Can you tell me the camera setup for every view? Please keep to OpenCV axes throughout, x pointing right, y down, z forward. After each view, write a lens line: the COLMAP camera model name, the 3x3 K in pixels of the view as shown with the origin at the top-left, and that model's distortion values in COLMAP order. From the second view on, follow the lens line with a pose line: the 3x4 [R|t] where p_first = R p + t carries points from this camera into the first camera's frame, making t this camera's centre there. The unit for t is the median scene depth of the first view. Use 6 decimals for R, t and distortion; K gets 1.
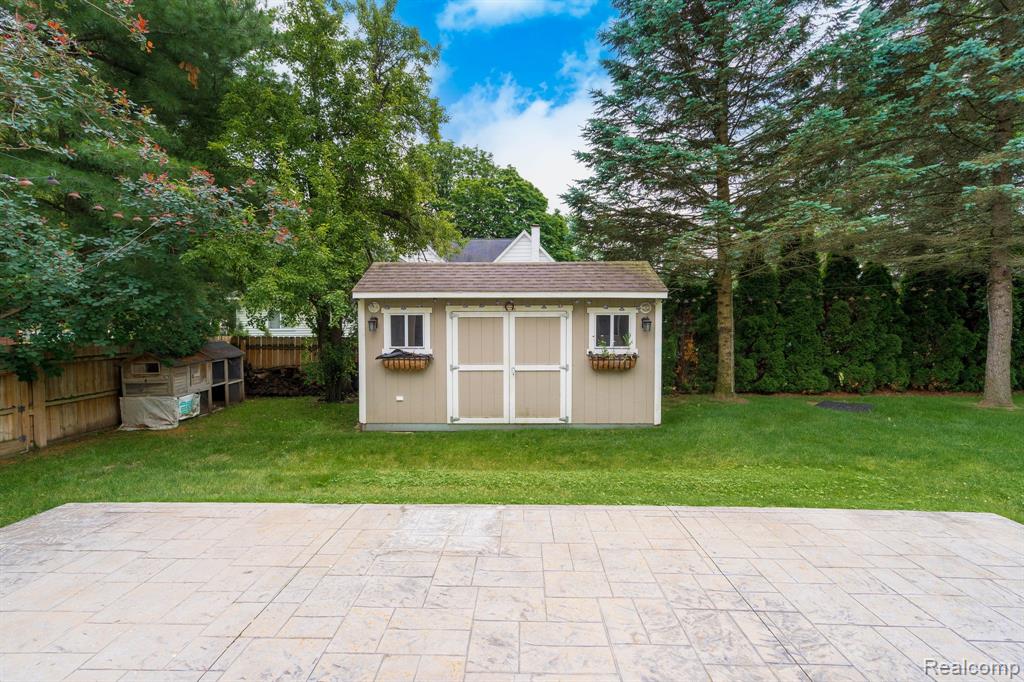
lens RADIAL K [[457.1, 0, 510.3], [0, 457.1, 337.0], [0, 0, 1]] dist [0.003565, 0.000423]
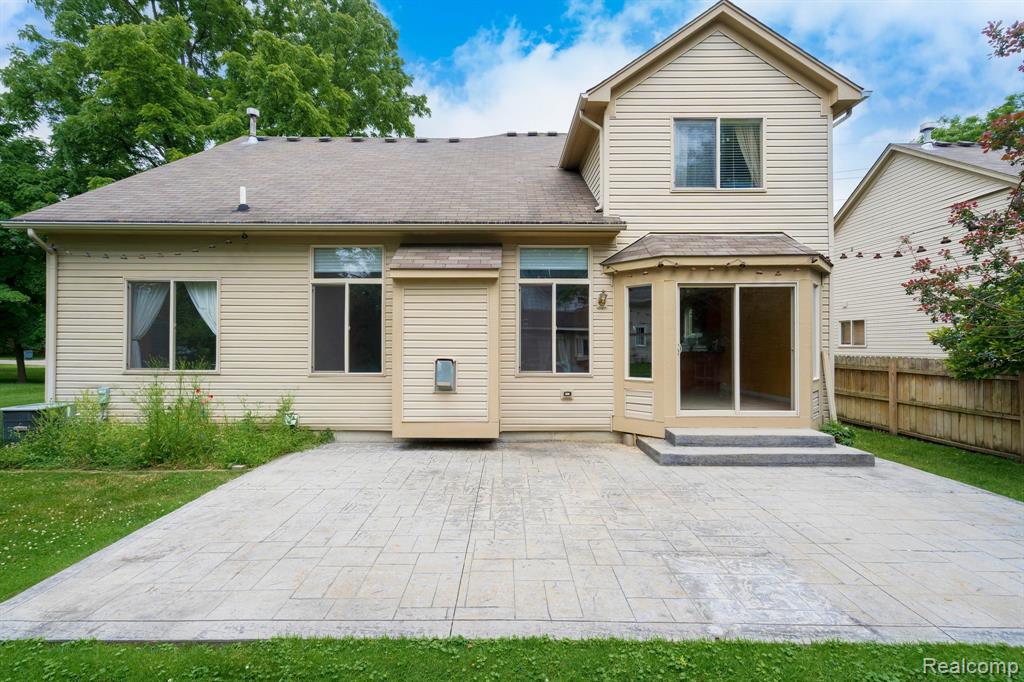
lens RADIAL K [[457.1, 0, 510.3], [0, 457.1, 337.0], [0, 0, 1]] dist [0.003565, 0.000423]
pose [[-0.999546, 0.001026, -0.030126, 0.376286], [0.000792, 0.999969, 0.007770, -0.045216], [0.030133, 0.007743, -0.999516, 2.174676]]
